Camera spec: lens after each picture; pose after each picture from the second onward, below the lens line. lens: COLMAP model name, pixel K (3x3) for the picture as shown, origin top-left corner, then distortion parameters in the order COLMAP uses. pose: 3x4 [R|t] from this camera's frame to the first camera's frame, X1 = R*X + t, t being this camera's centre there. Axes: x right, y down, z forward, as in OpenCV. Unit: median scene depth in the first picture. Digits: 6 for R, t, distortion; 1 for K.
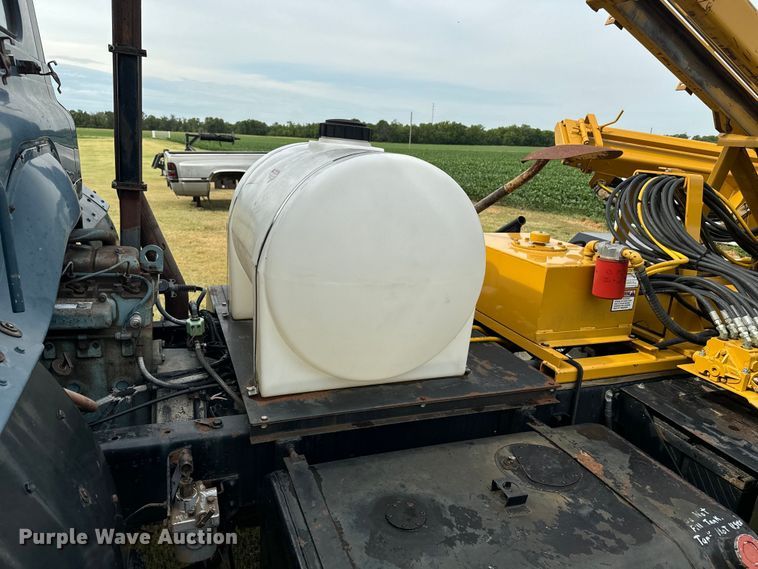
lens RADIAL K [[551.9, 0, 381.2], [0, 551.9, 289.1], [0, 0, 1]] dist [0.024396, -0.038599]
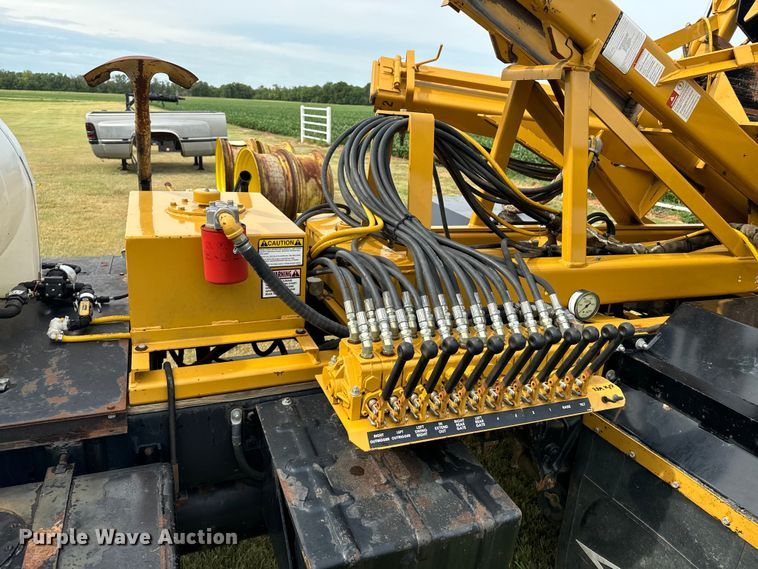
lens RADIAL K [[551.9, 0, 379.8], [0, 551.9, 279.0], [0, 0, 1]] dist [0.024396, -0.038599]
pose [[0.999894, -0.006241, 0.013123, 0.426638], [0.005665, 0.999037, 0.043502, -0.011963], [-0.013382, -0.043423, 0.998967, 0.206289]]
